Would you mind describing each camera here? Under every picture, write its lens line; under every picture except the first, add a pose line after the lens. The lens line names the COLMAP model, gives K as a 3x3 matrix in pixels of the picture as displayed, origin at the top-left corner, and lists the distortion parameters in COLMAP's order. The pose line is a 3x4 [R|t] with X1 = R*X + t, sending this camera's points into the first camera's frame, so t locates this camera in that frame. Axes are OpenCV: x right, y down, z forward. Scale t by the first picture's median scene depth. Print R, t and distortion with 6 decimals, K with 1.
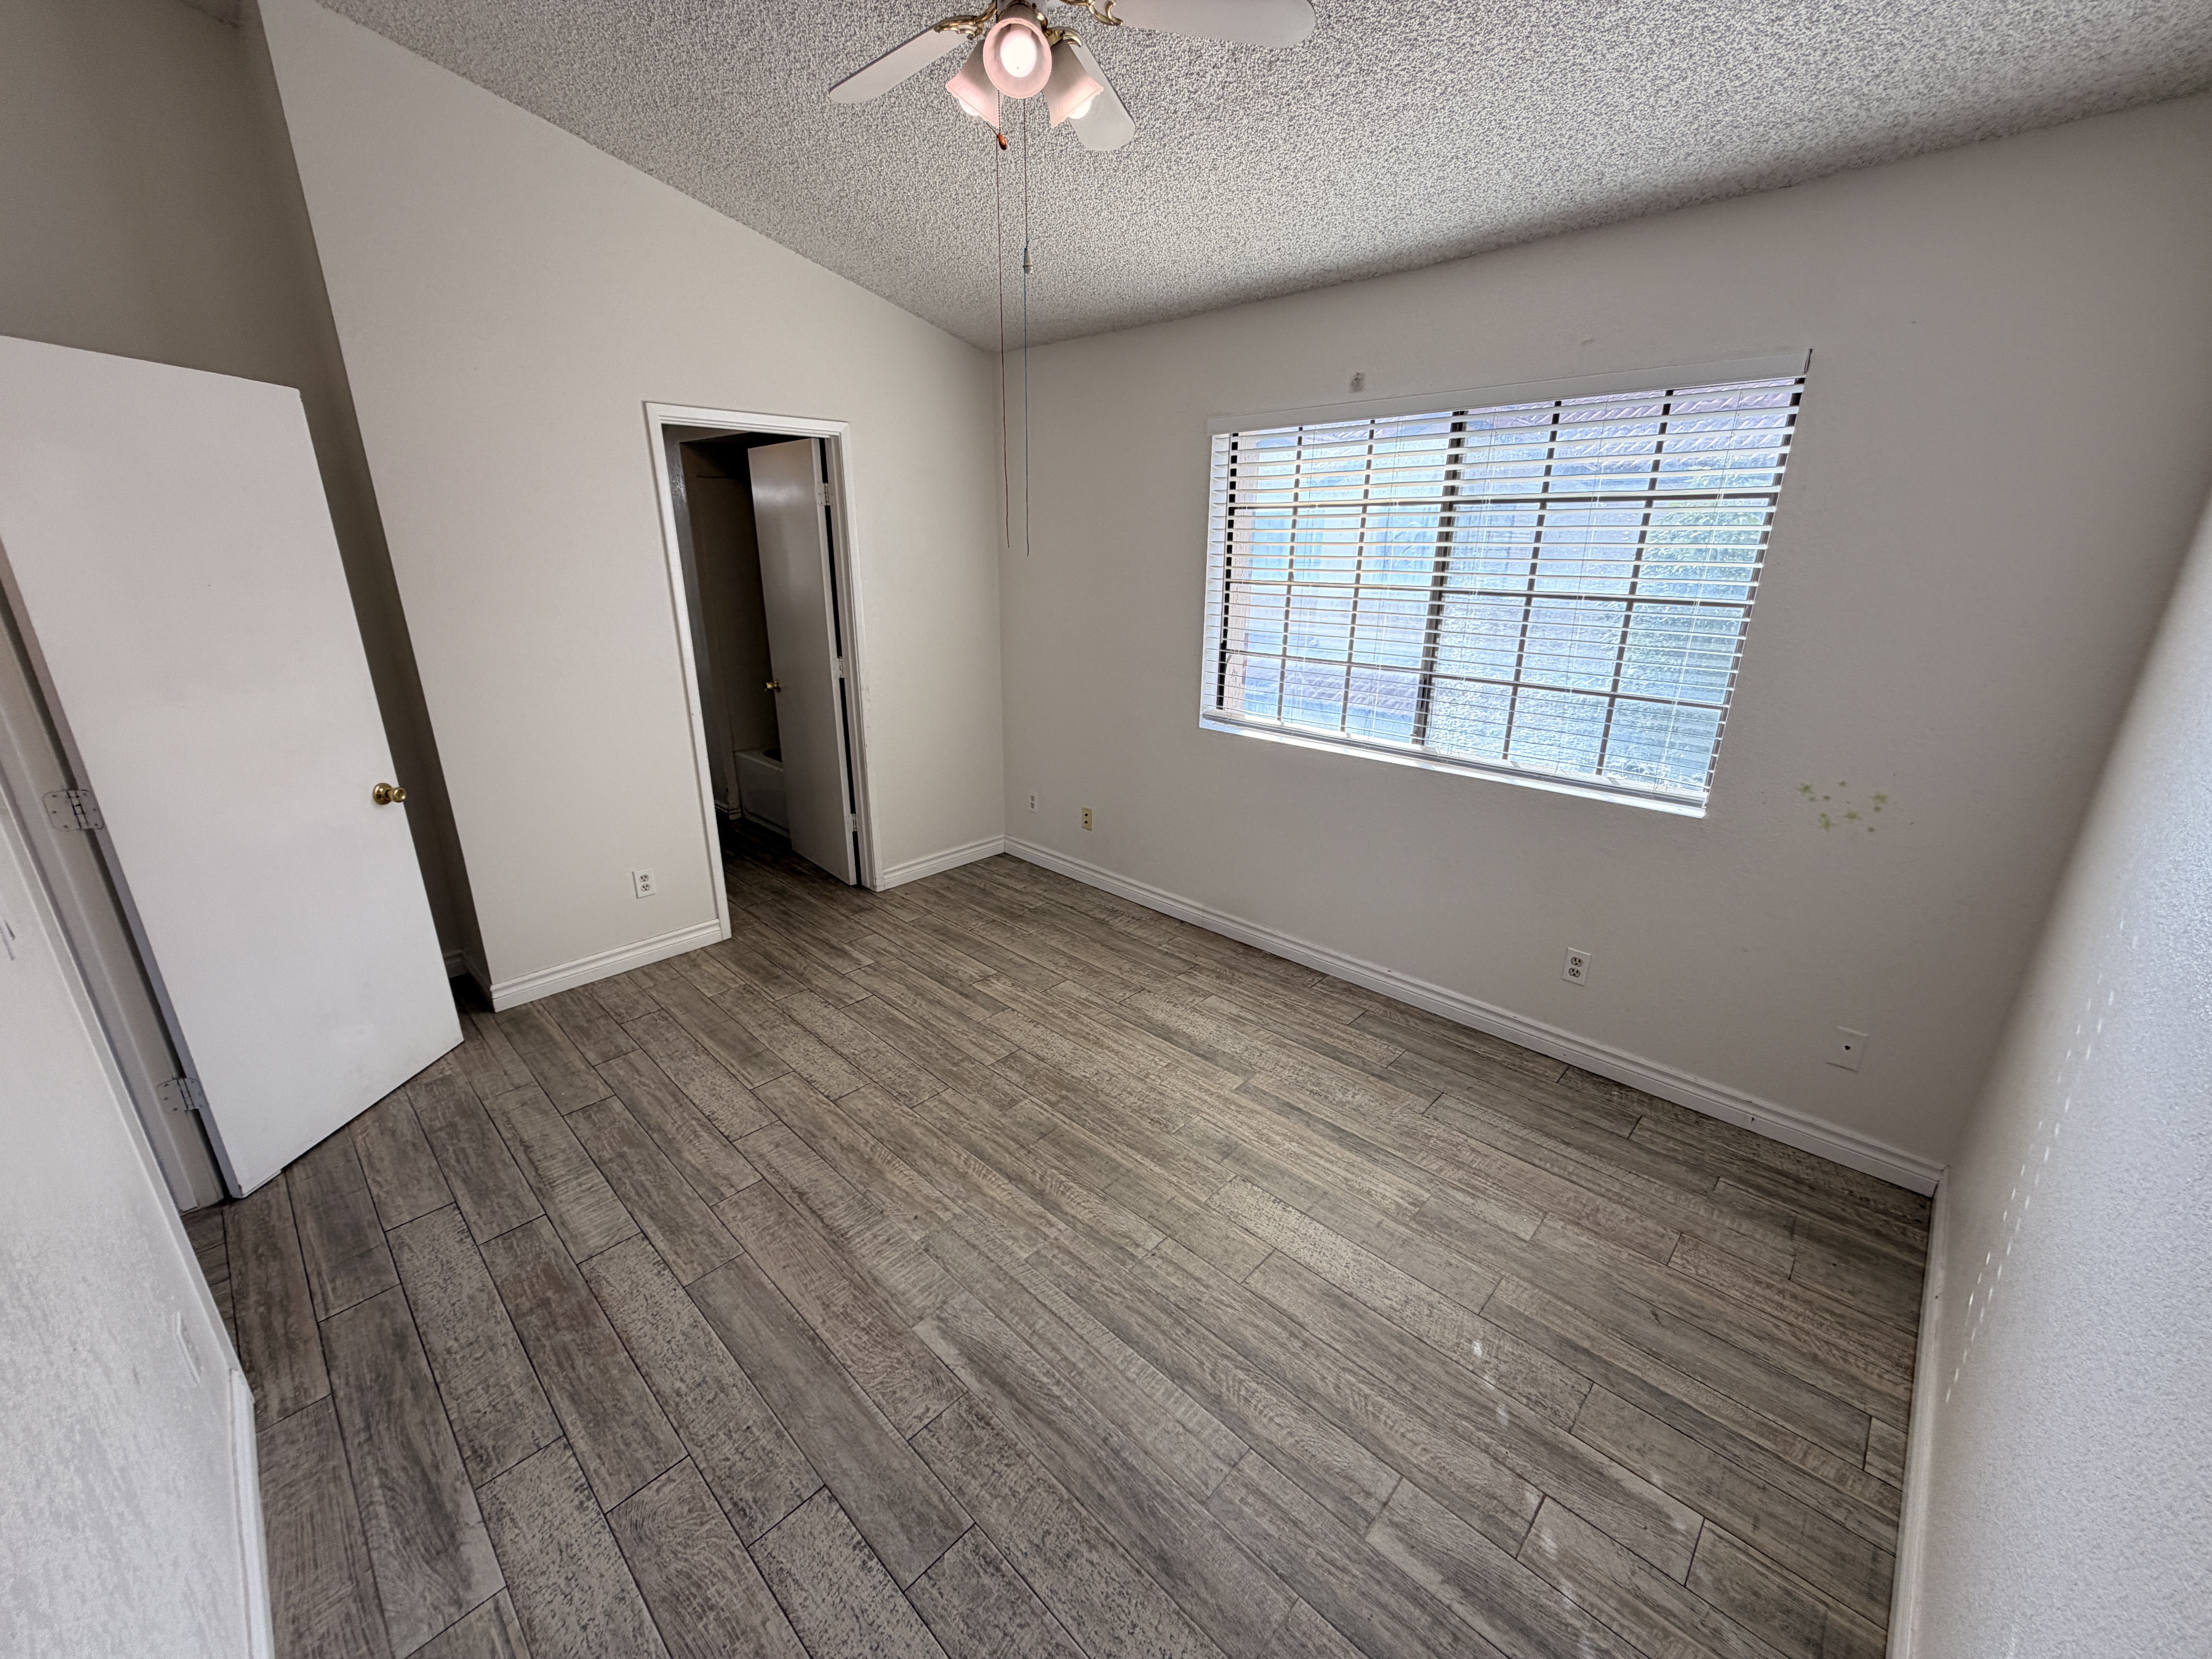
lens RADIAL K [[881.7, 0, 1098.5], [0, 881.7, 825.8], [0, 0, 1]] dist [0.001376, -0.000805]
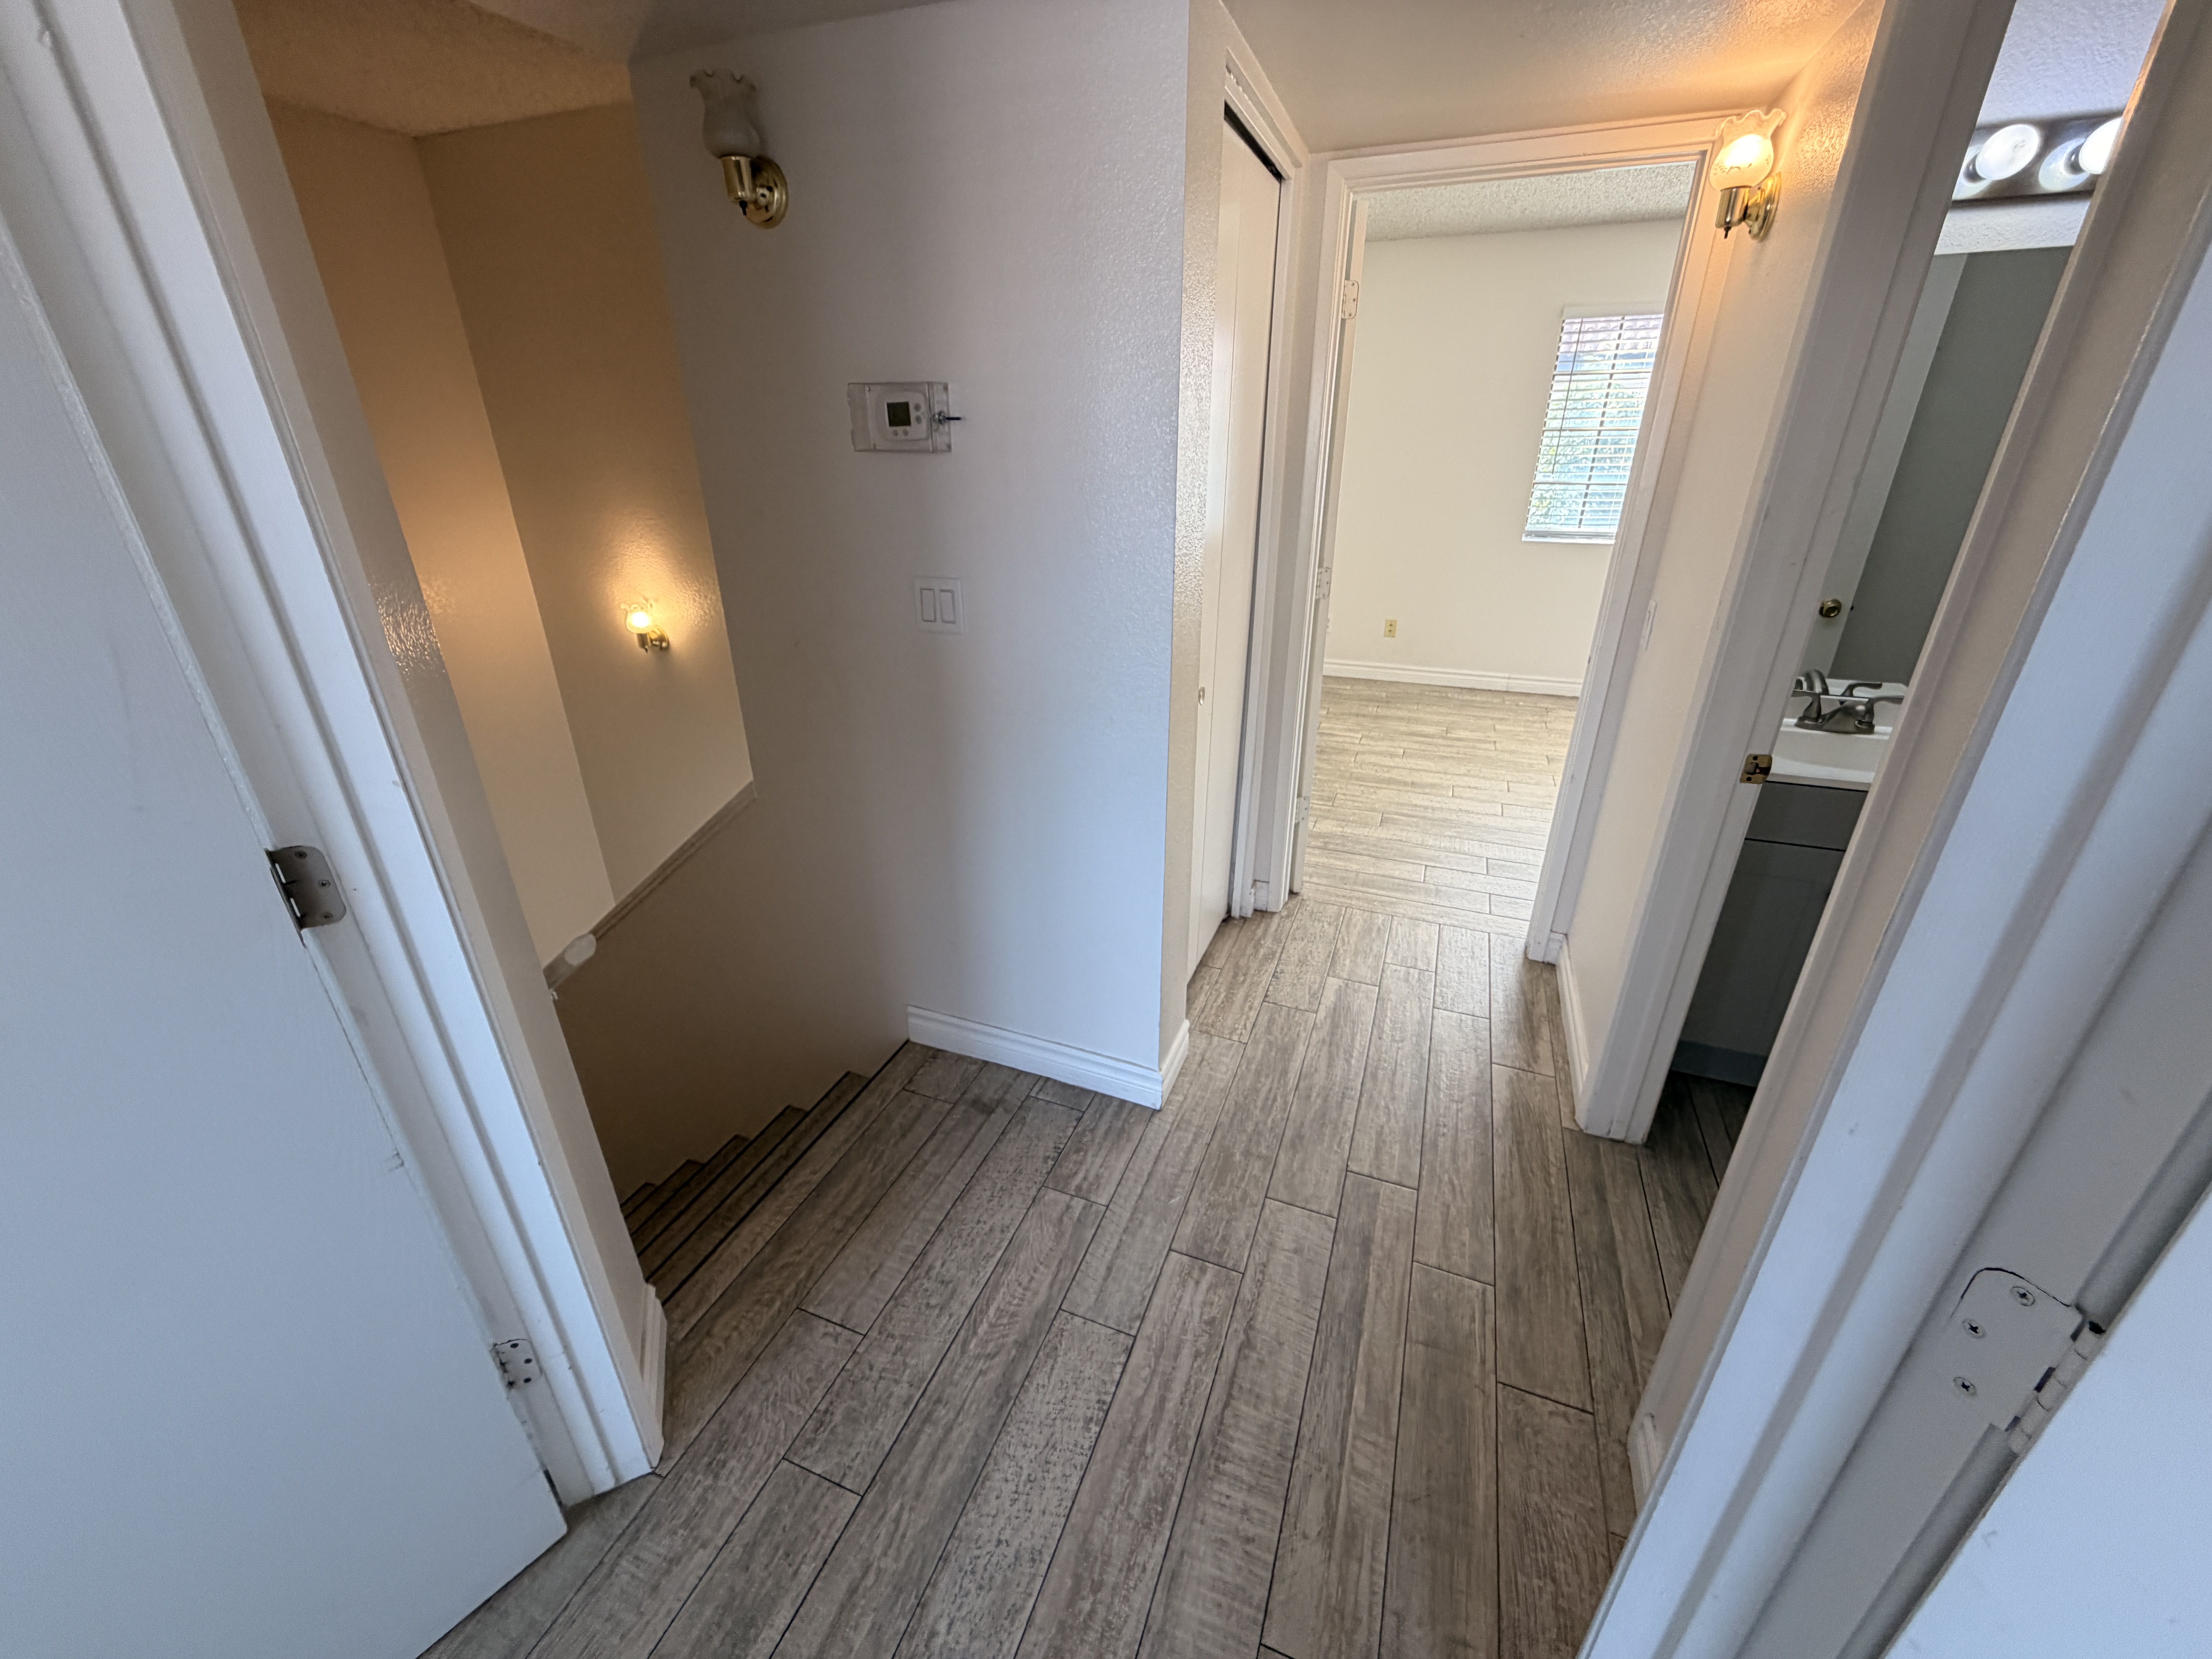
lens RADIAL K [[881.7, 0, 1092.0], [0, 881.7, 825.7], [0, 0, 1]] dist [0.001376, -0.000805]
pose [[0.924950, -0.164814, 0.342496, -1.623130], [0.129841, 0.983899, 0.122815, 0.110175], [-0.357223, -0.069128, 0.931457, -0.130186]]
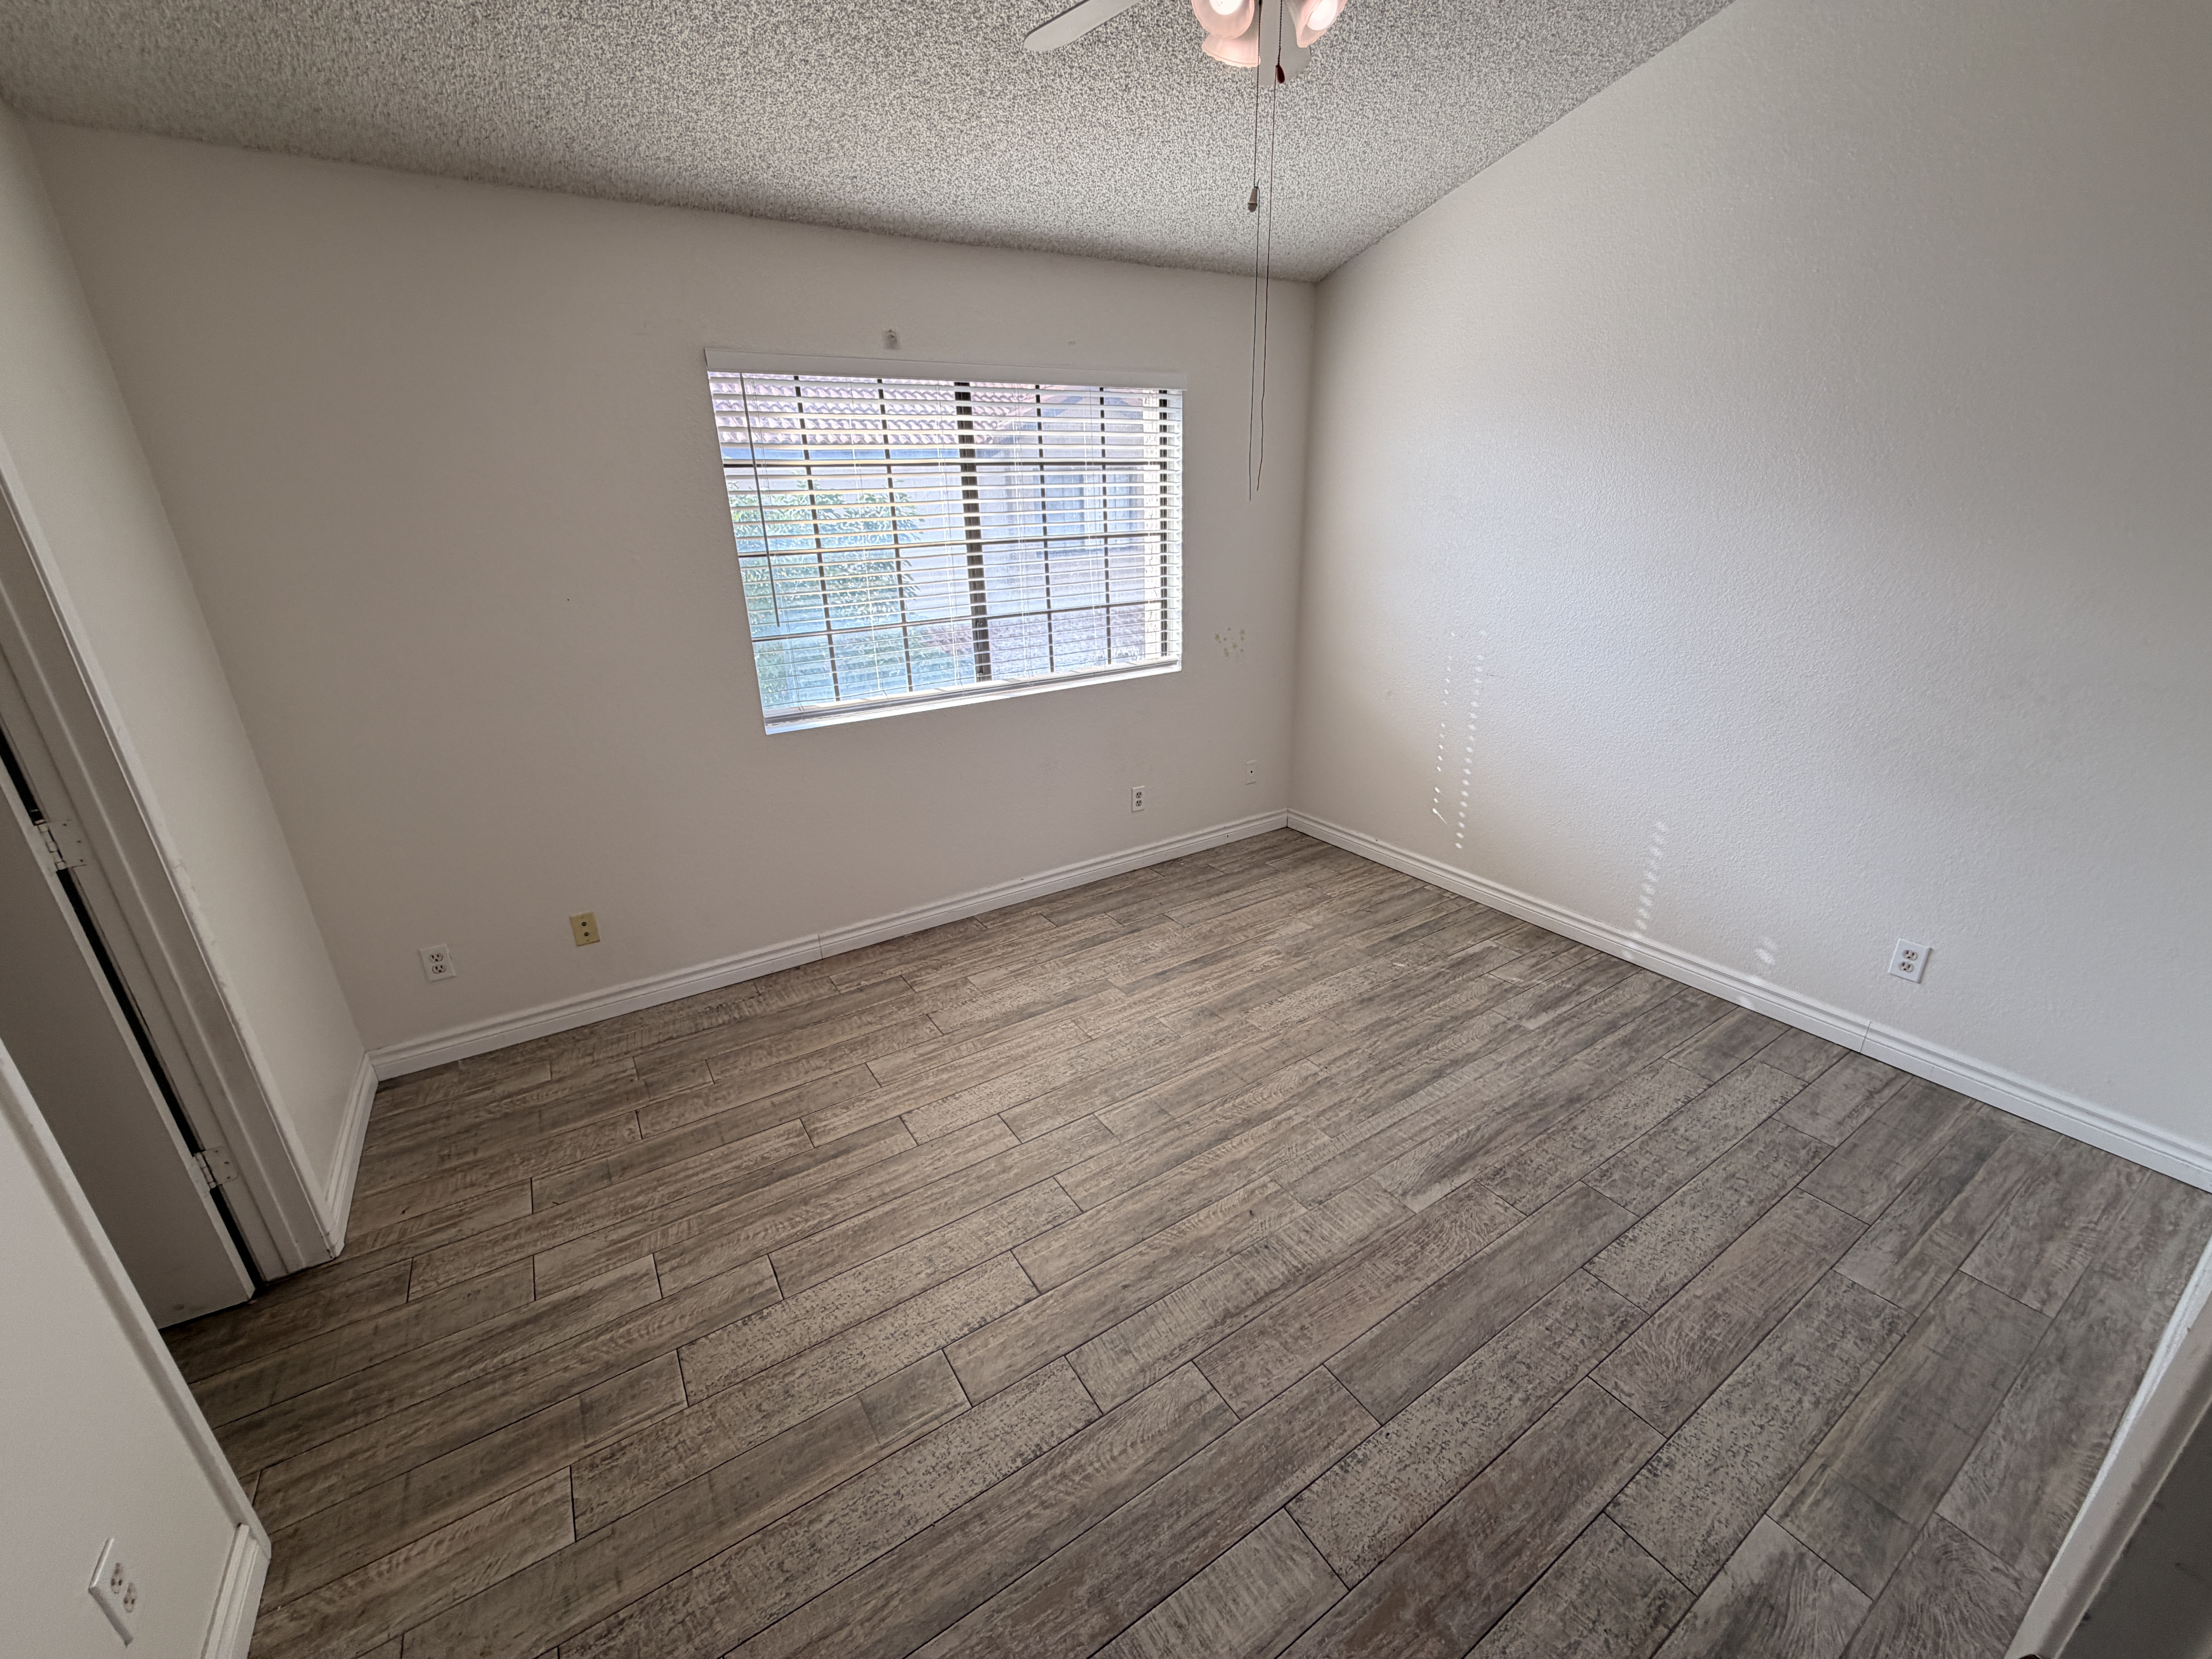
lens RADIAL K [[881.7, 0, 1099.5], [0, 881.7, 823.8], [0, 0, 1]] dist [0.001376, -0.000805]
pose [[0.231510, -0.344712, 0.909712, -0.903481], [0.331619, 0.907074, 0.259319, -0.223668], [-0.914567, 0.241643, 0.324309, 0.712640]]
